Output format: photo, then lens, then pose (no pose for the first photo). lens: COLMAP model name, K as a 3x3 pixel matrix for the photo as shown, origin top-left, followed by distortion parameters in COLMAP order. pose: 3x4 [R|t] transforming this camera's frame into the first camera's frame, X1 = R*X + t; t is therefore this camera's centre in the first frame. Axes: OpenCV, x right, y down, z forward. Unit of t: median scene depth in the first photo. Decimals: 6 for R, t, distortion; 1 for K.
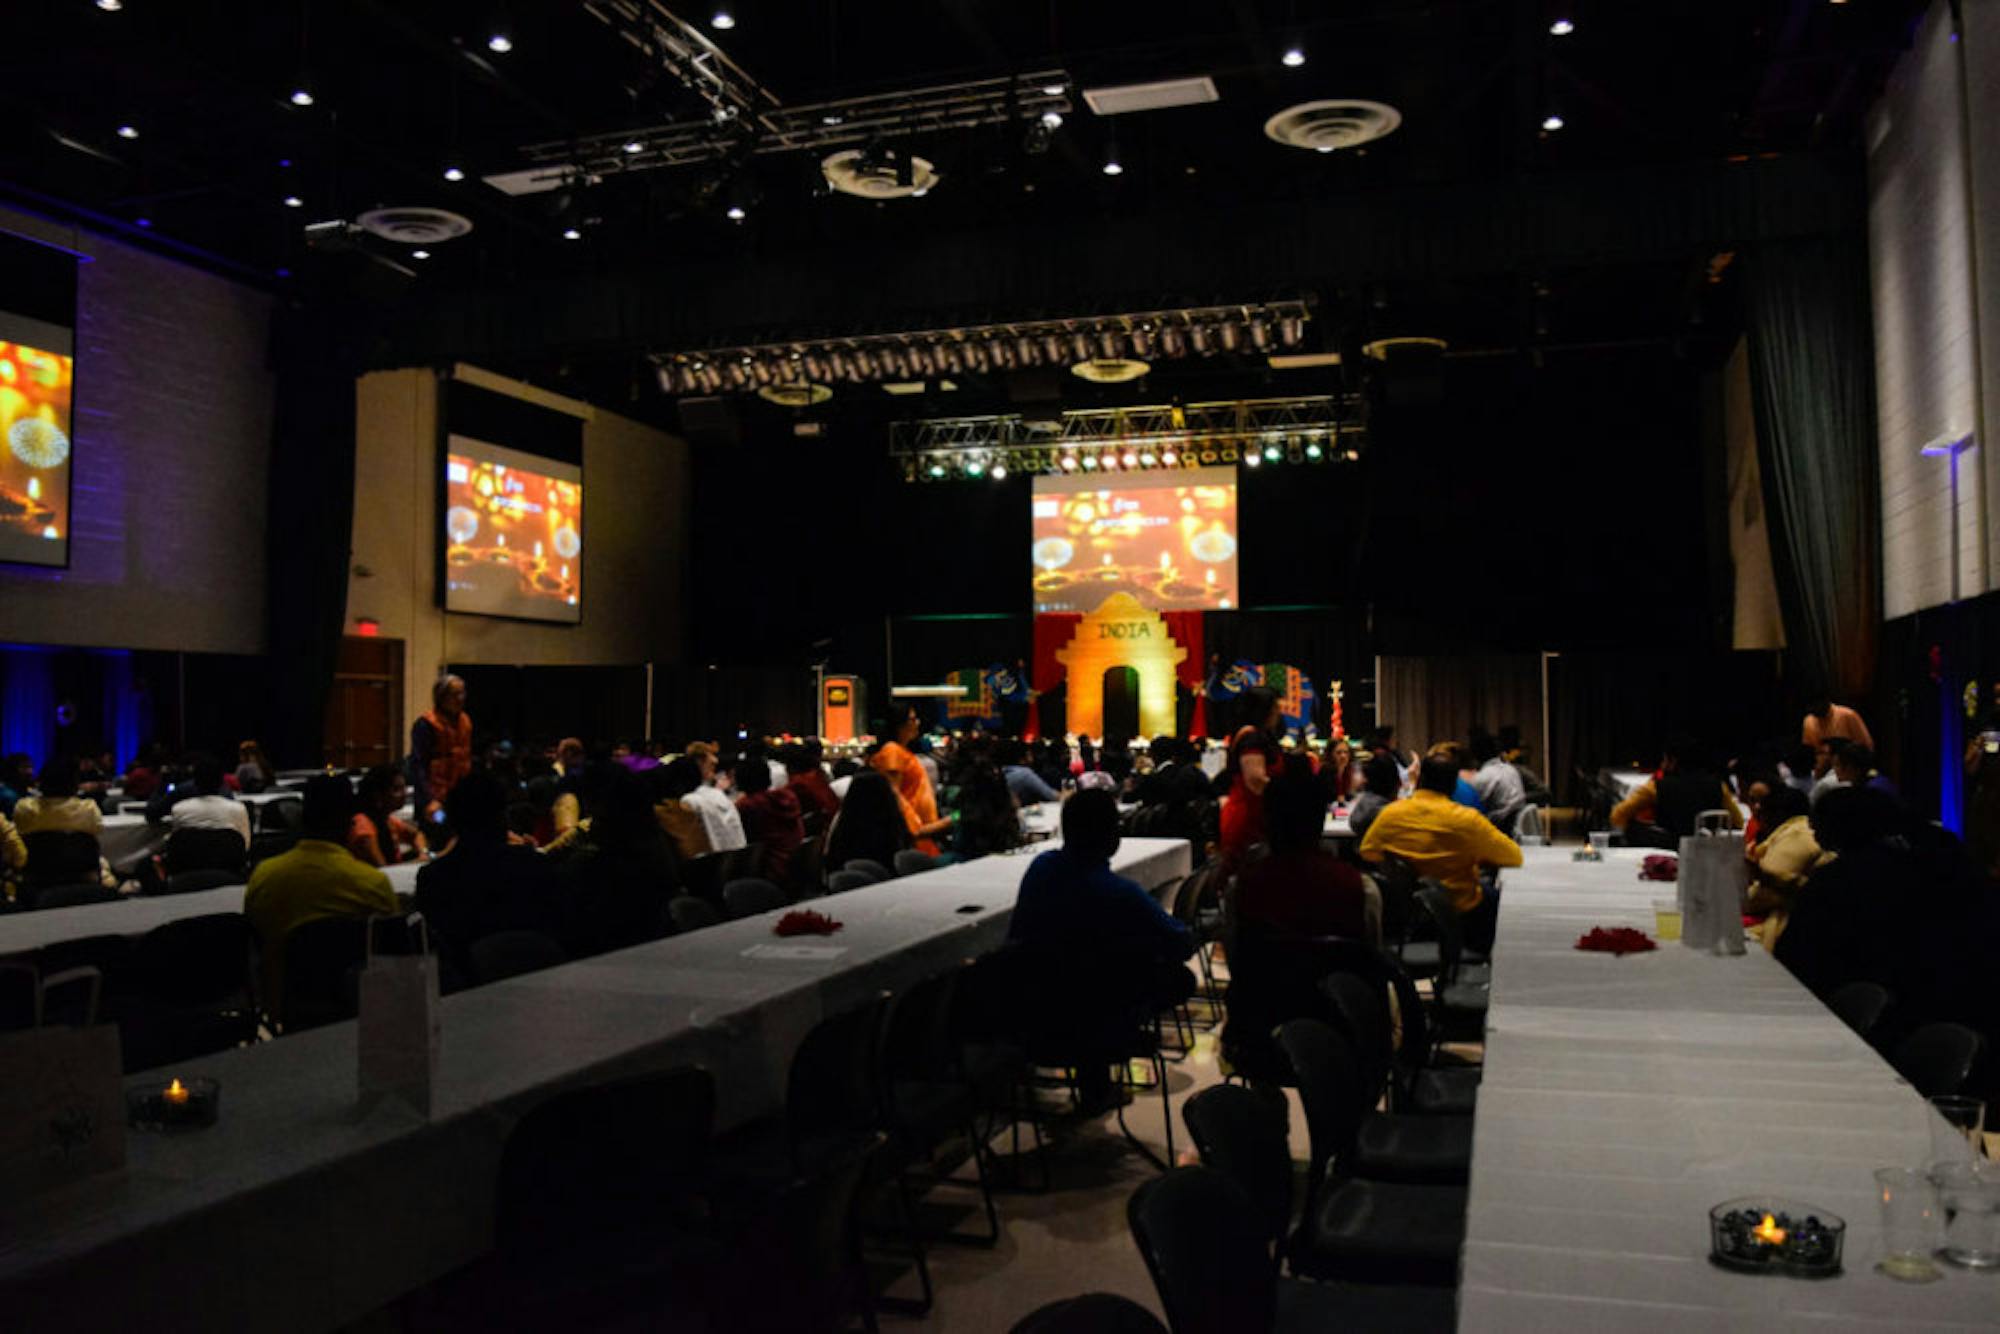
lens RADIAL K [[1565.3, 0, 998.1], [0, 1565.3, 648.1], [0, 0, 1]] dist [-0.087548, 0.003025]
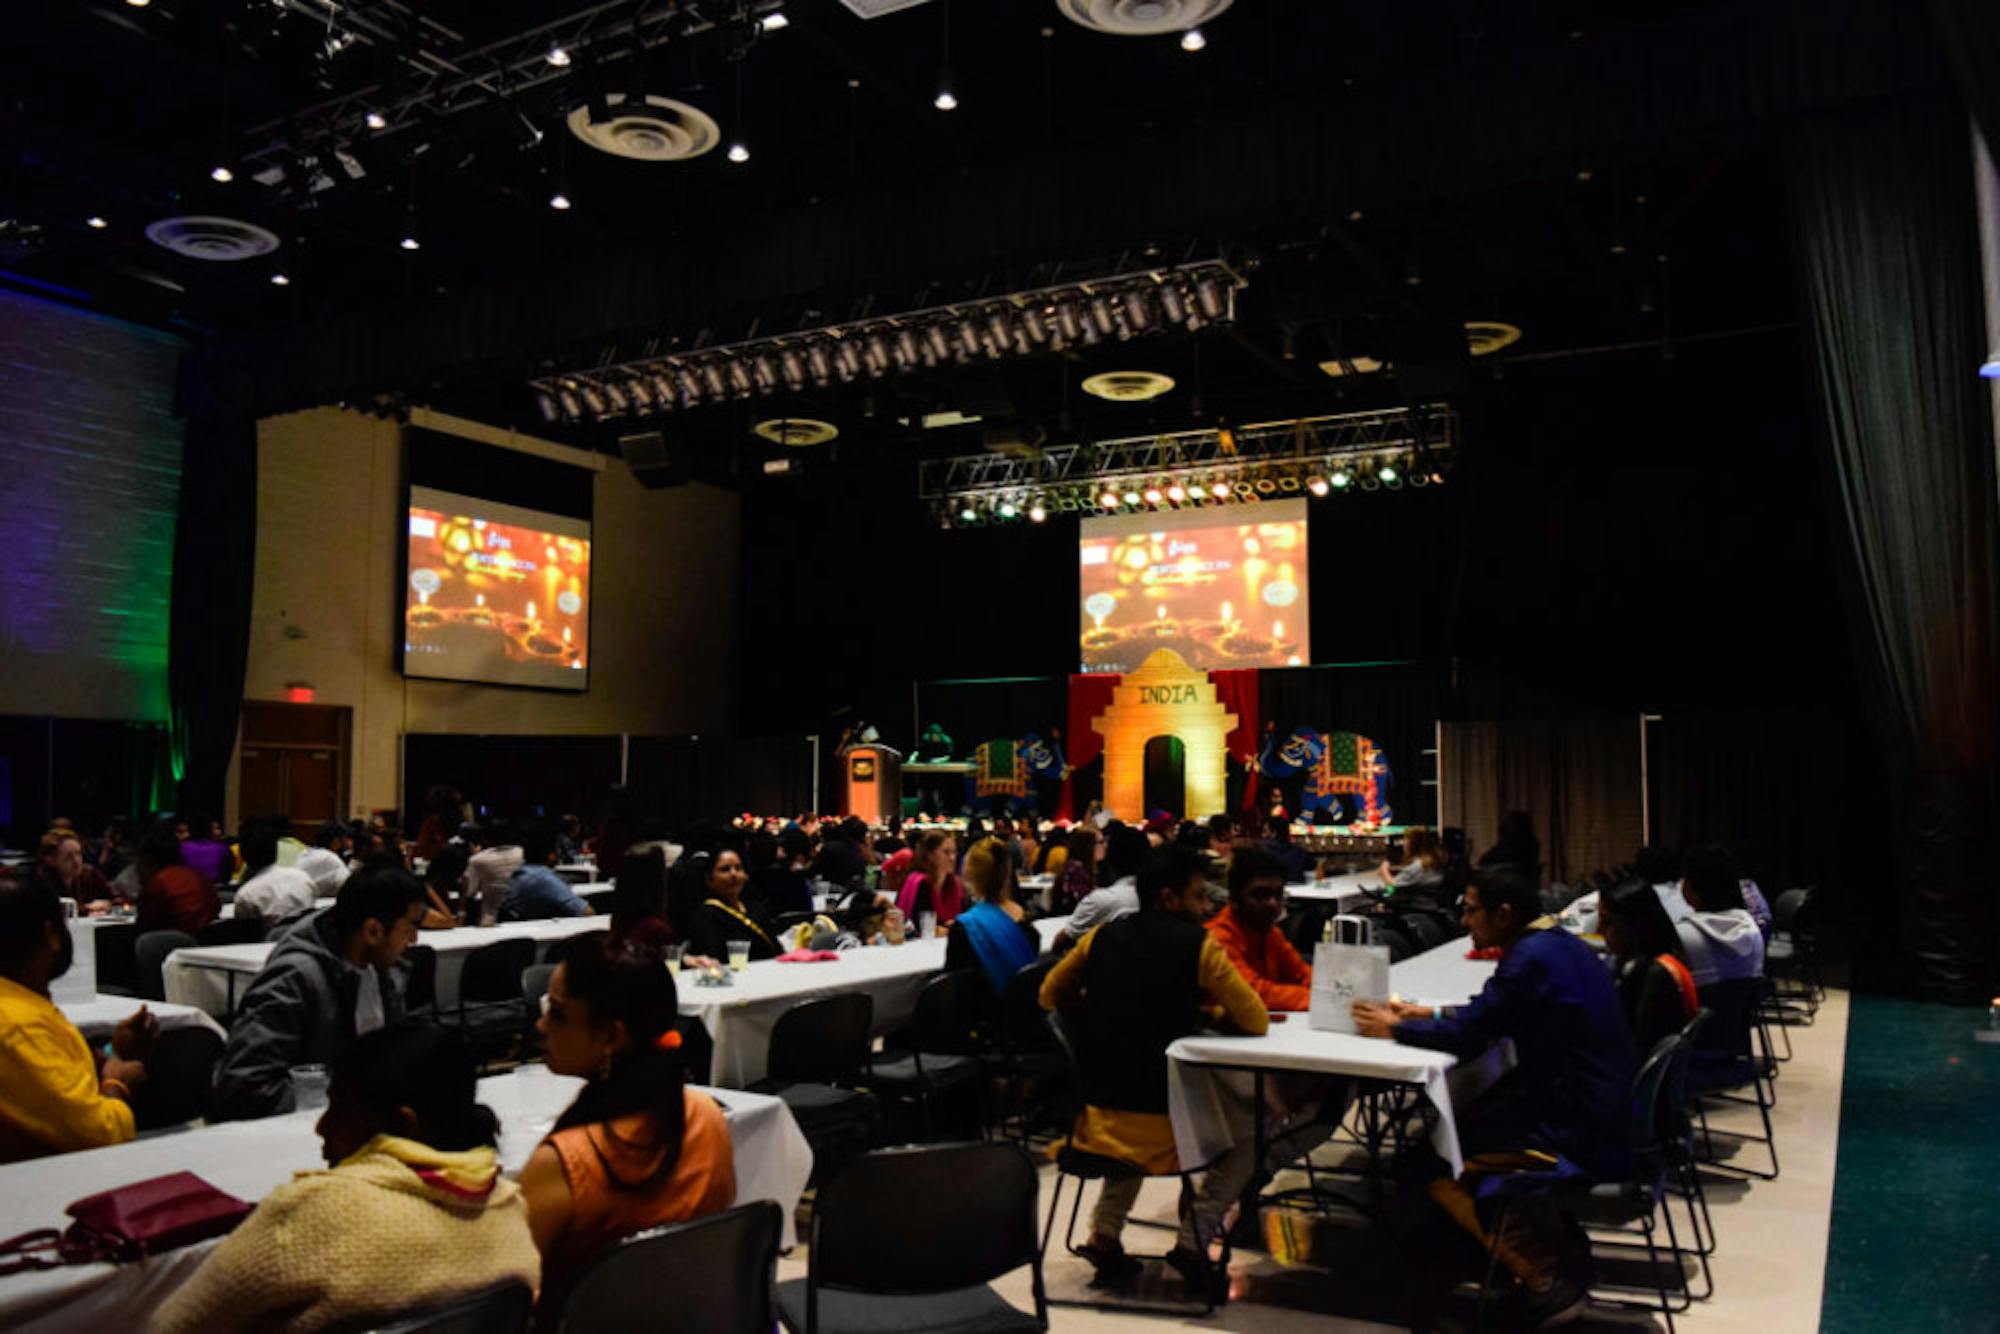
lens RADIAL K [[1565.3, 0, 998.1], [0, 1565.3, 648.1], [0, 0, 1]] dist [-0.087548, 0.003025]
pose [[0.981036, -0.012856, -0.193400, 0.151147], [0.003344, 0.998772, -0.049430, 0.005413], [0.193798, 0.047846, 0.979874, 0.147397]]
